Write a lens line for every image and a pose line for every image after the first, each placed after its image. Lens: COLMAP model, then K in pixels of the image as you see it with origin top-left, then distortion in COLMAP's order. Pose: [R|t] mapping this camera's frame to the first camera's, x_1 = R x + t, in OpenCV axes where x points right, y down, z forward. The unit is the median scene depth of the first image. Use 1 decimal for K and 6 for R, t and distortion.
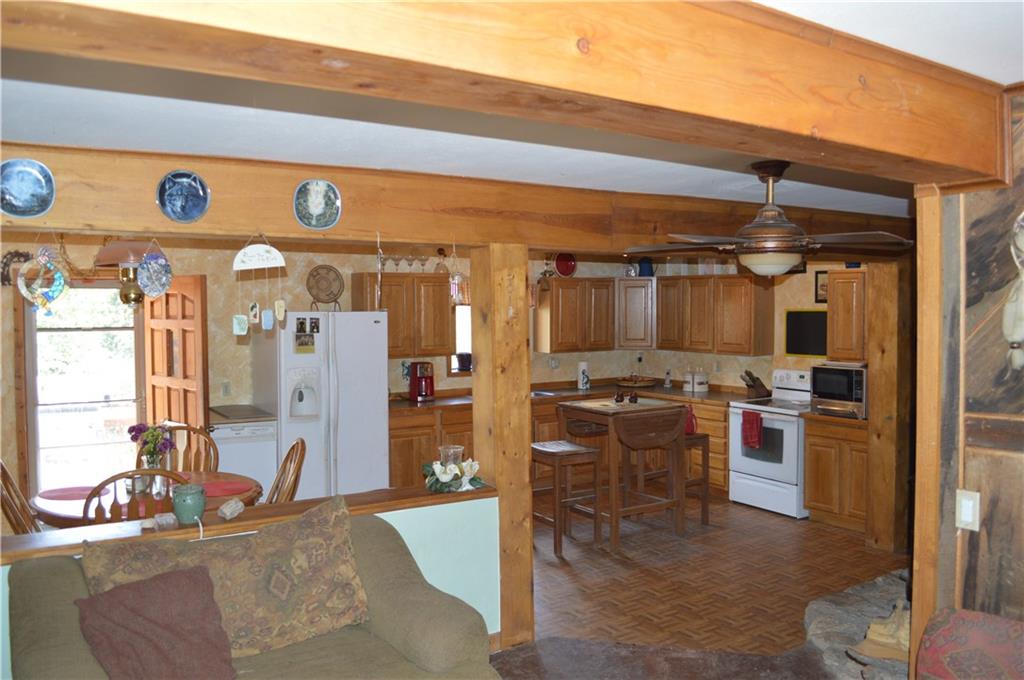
lens RADIAL K [[810.1, 0, 514.4], [0, 810.1, 337.8], [0, 0, 1]] dist [-0.079775, 0.015002]
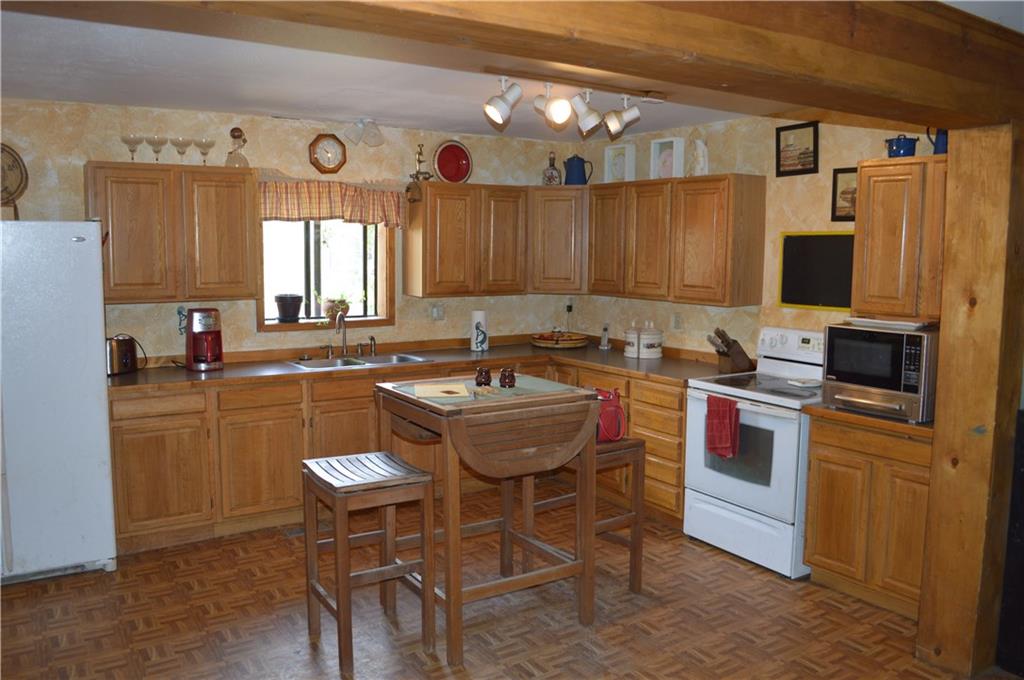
lens RADIAL K [[810.1, 0, 507.6], [0, 810.1, 338.2], [0, 0, 1]] dist [-0.079775, 0.015002]
pose [[0.999888, 0.013074, 0.007264, 0.125454], [-0.013535, 0.997623, 0.067571, 0.007947], [-0.006364, -0.067661, 0.997688, 0.390073]]
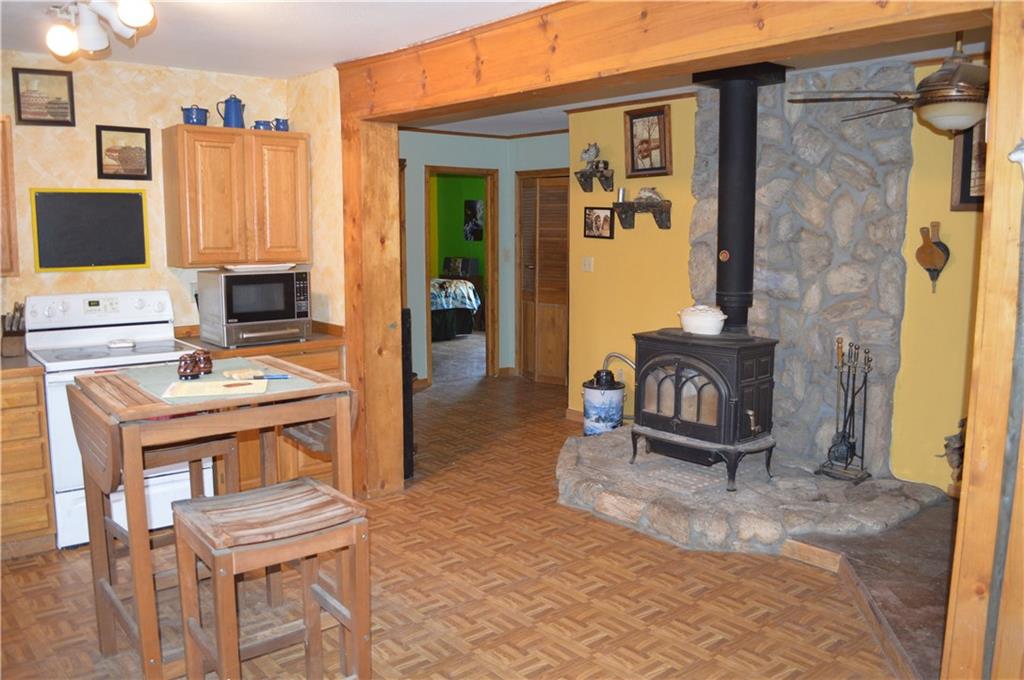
lens RADIAL K [[810.1, 0, 512.2], [0, 810.1, 337.0], [0, 0, 1]] dist [-0.079775, 0.015002]
pose [[-0.114798, -0.126267, 0.985331, -0.262908], [0.042678, 0.990346, 0.131882, 0.009258], [-0.992472, 0.057192, -0.108301, 0.771033]]
